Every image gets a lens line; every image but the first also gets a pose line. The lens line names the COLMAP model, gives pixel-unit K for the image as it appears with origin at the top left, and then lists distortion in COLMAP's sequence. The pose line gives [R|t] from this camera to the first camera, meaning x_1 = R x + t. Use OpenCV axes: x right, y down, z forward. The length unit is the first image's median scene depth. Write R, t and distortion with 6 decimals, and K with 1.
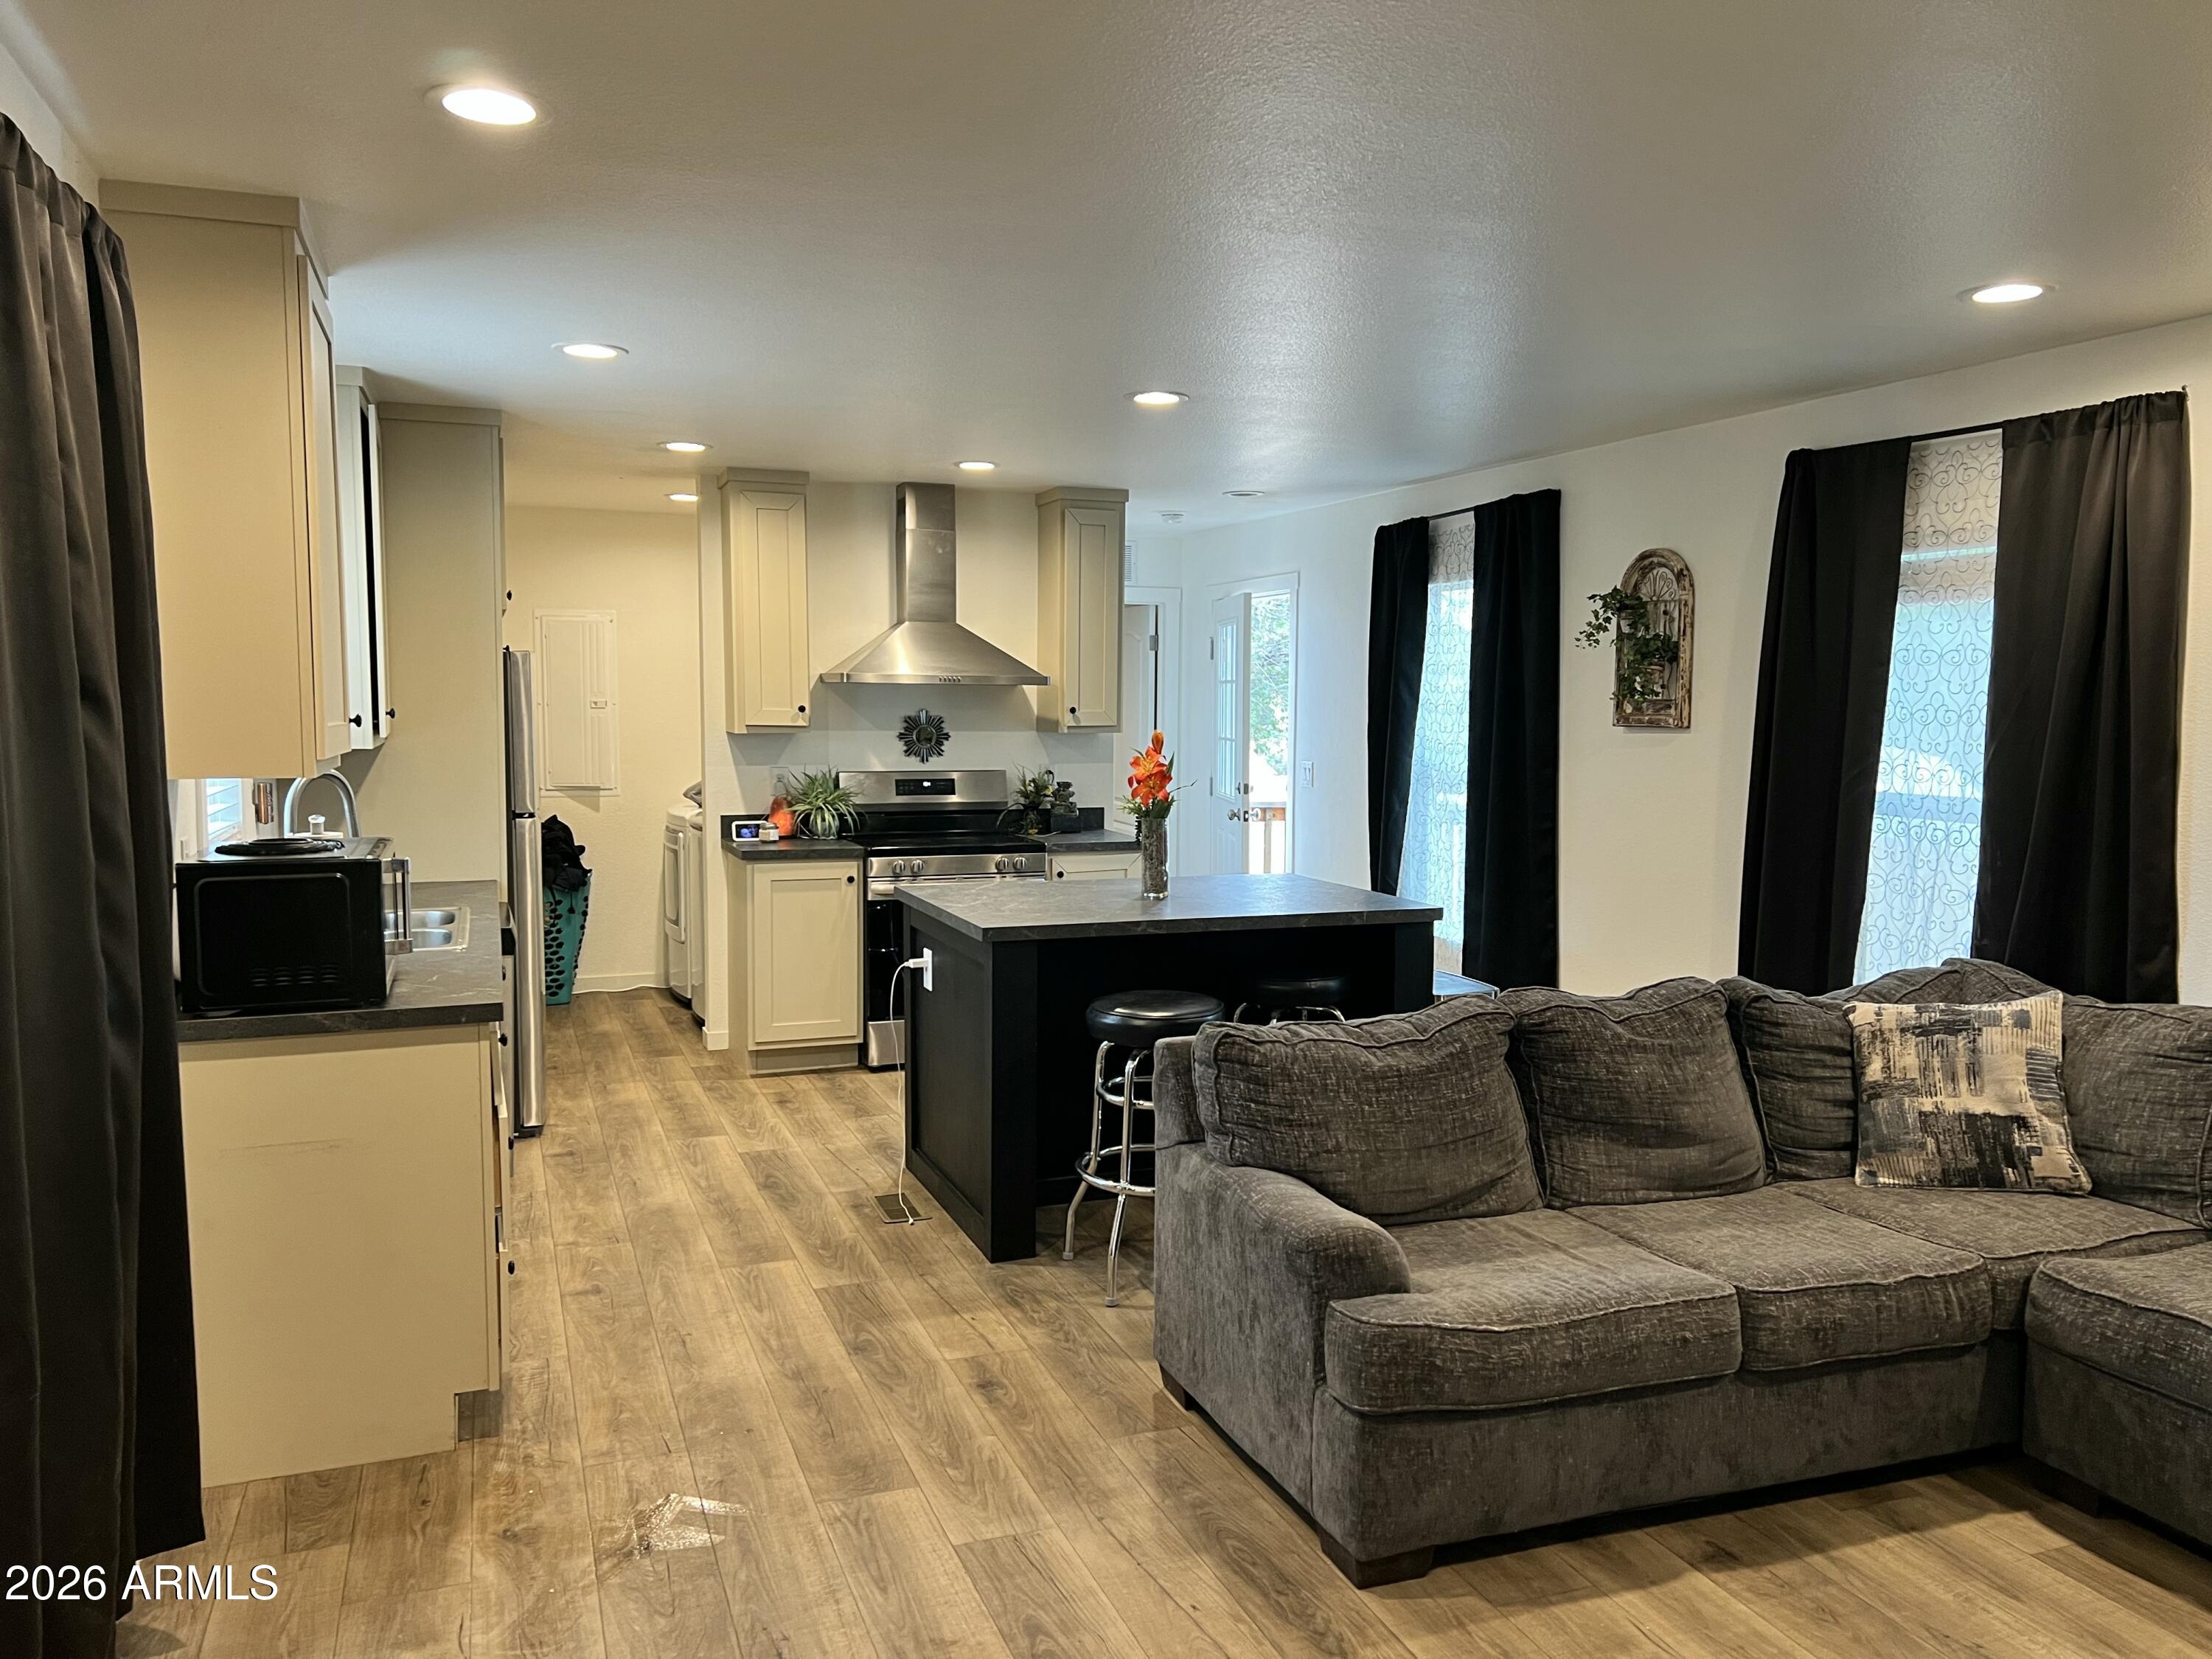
lens RADIAL K [[1729.9, 0, 1106.0], [0, 1729.9, 829.5], [0, 0, 1]] dist [0.031514, -0.010364]
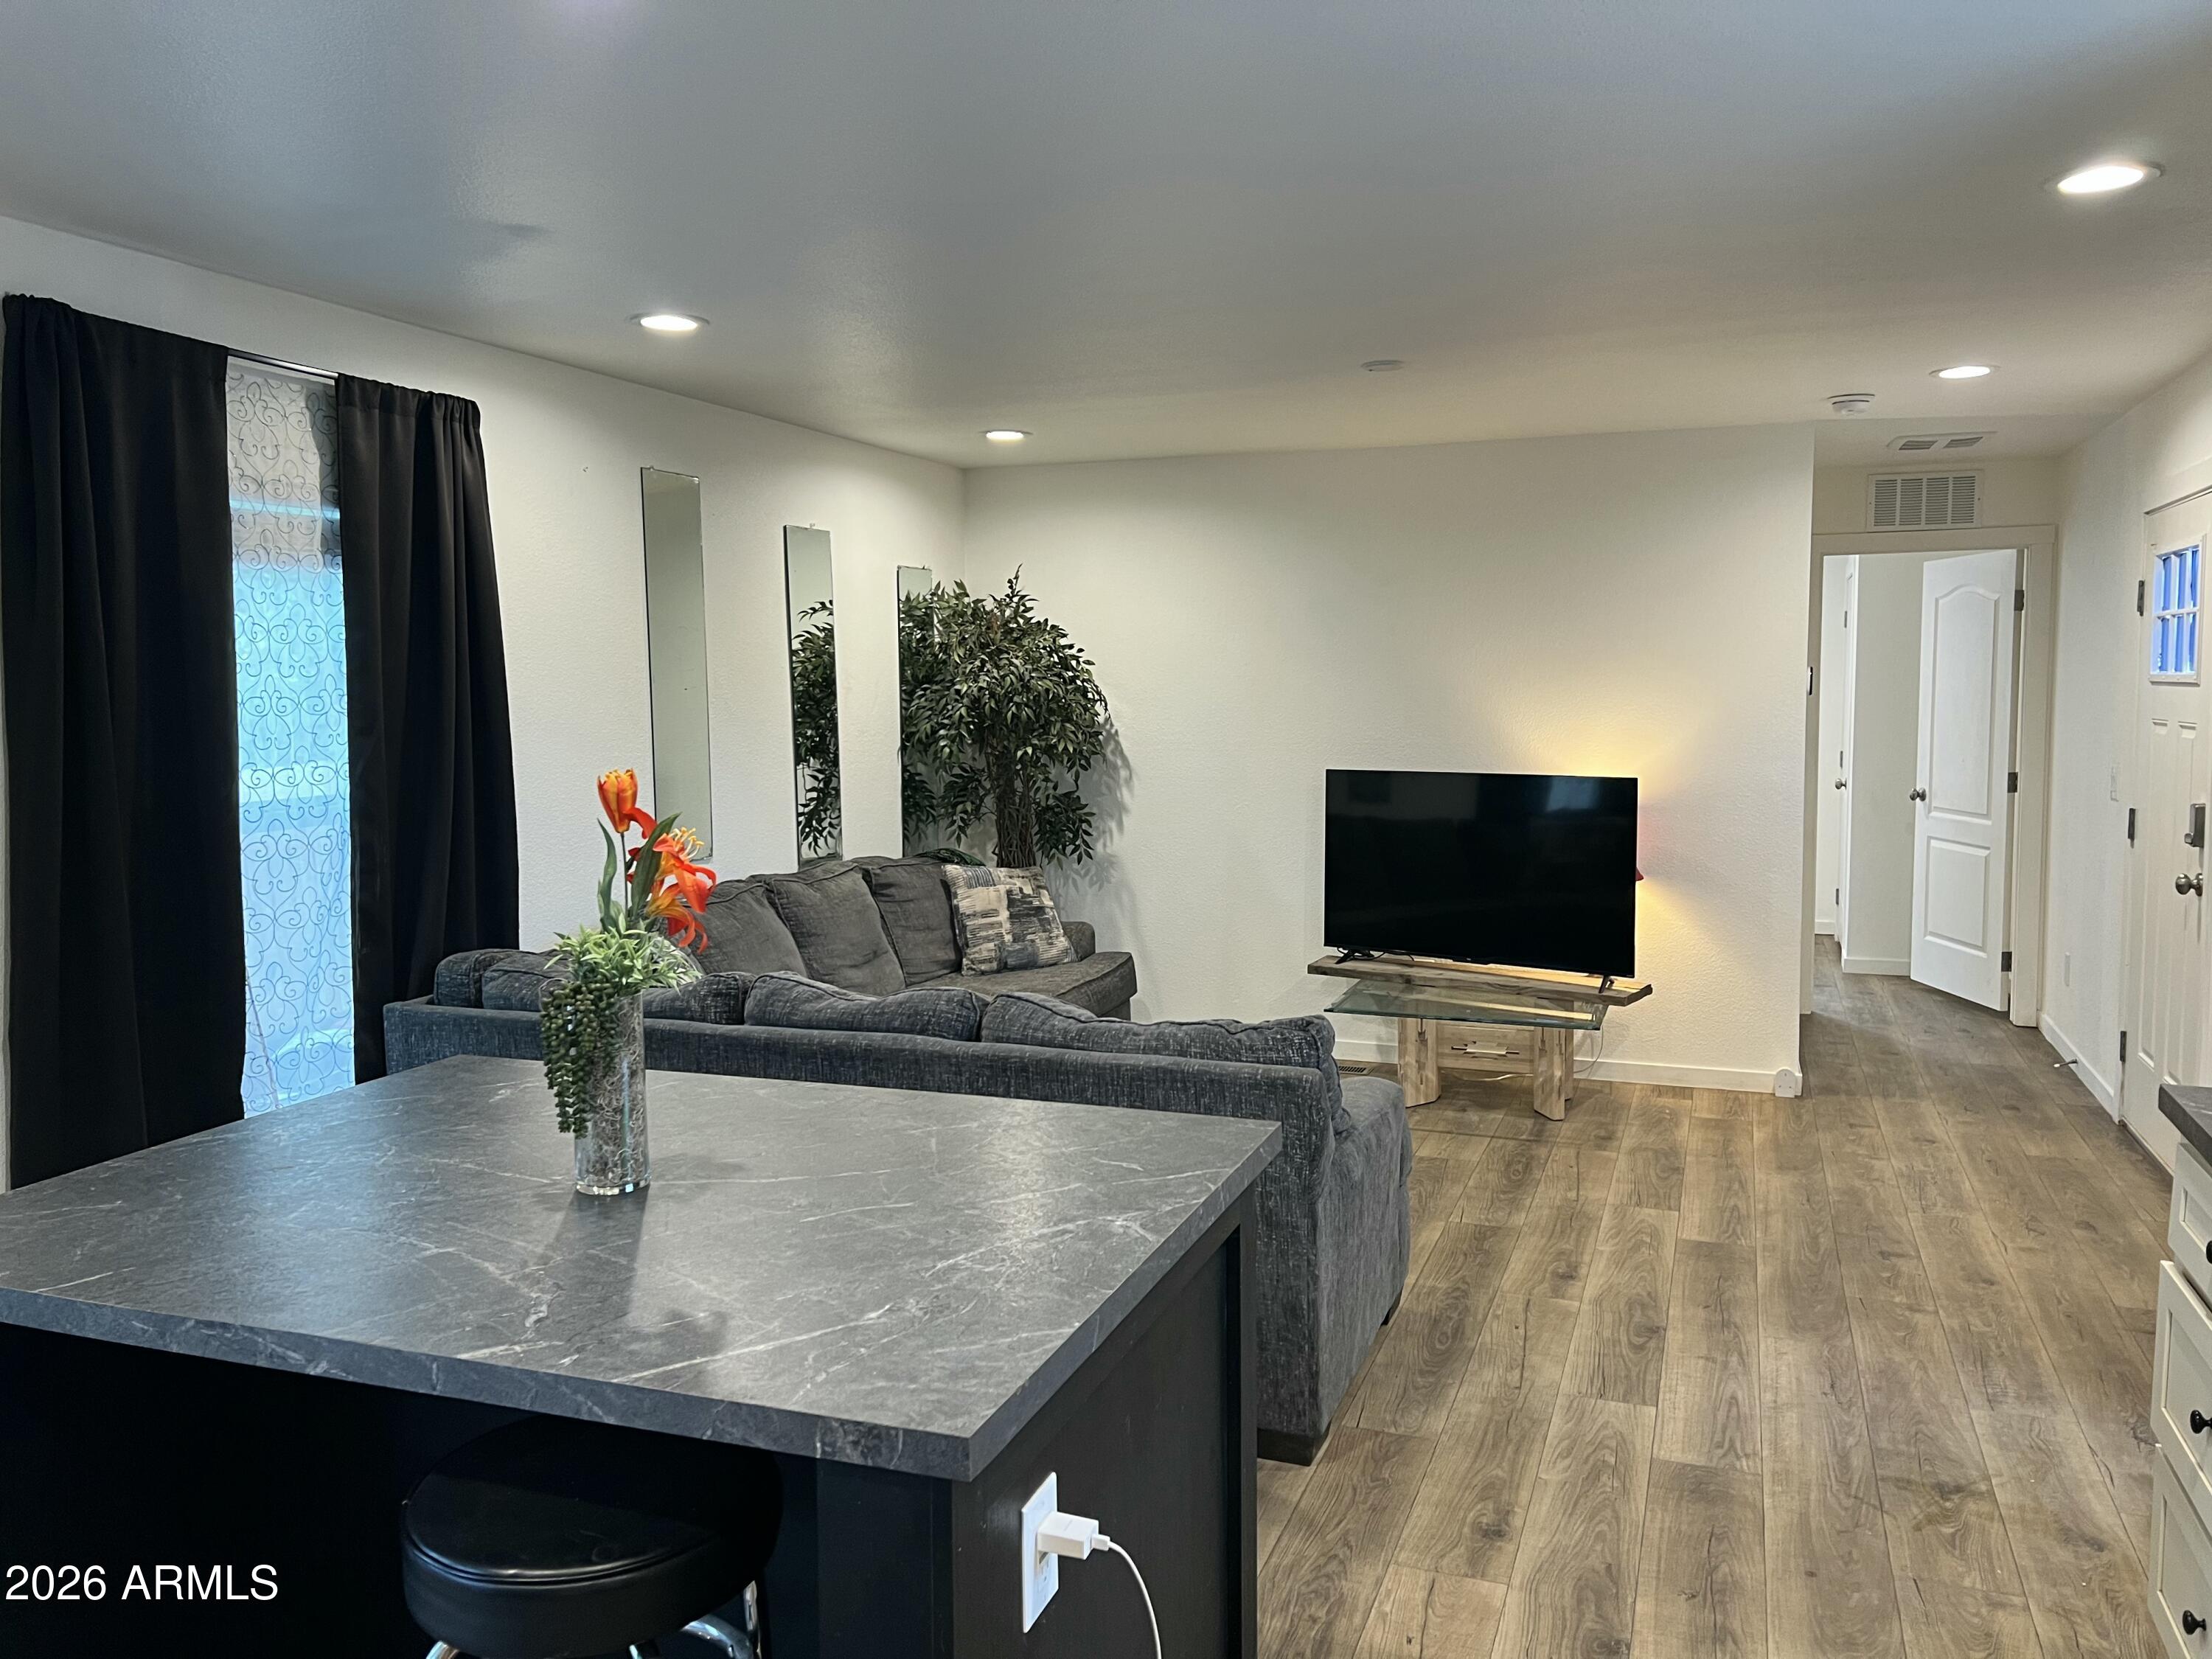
lens RADIAL K [[1729.9, 0, 1106.0], [0, 1729.9, 829.5], [0, 0, 1]] dist [0.031514, -0.010364]
pose [[-0.767345, -0.061654, 0.638264, -0.443445], [0.052261, 0.986043, 0.158078, -0.146650], [-0.639101, 0.154656, -0.753413, 1.734078]]
